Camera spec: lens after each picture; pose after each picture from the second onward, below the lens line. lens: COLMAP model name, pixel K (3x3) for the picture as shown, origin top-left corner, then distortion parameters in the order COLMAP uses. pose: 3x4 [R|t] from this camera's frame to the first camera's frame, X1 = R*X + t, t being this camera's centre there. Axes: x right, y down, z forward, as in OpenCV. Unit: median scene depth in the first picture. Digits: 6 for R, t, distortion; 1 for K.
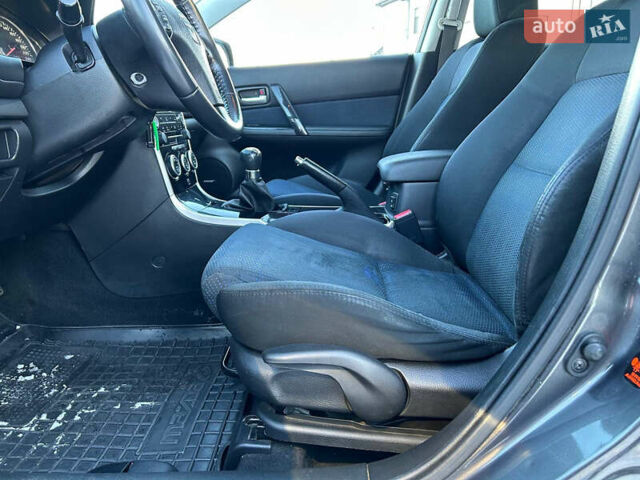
lens RADIAL K [[483.9, 0, 320.0], [0, 483.9, 240.0], [0, 0, 1]] dist [0.032717, -0.033145]
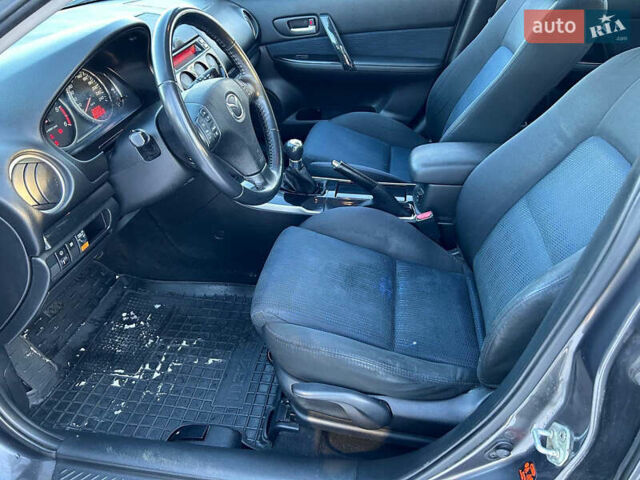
lens RADIAL K [[479.6, 0, 320.0], [0, 479.6, 240.0], [0, 0, 1]] dist [0.049429, -0.002513]
pose [[0.992108, 0.063243, -0.108267, 0.059481], [-0.021214, 0.935690, 0.352186, -0.434575], [0.123577, -0.347110, 0.929647, -0.114010]]
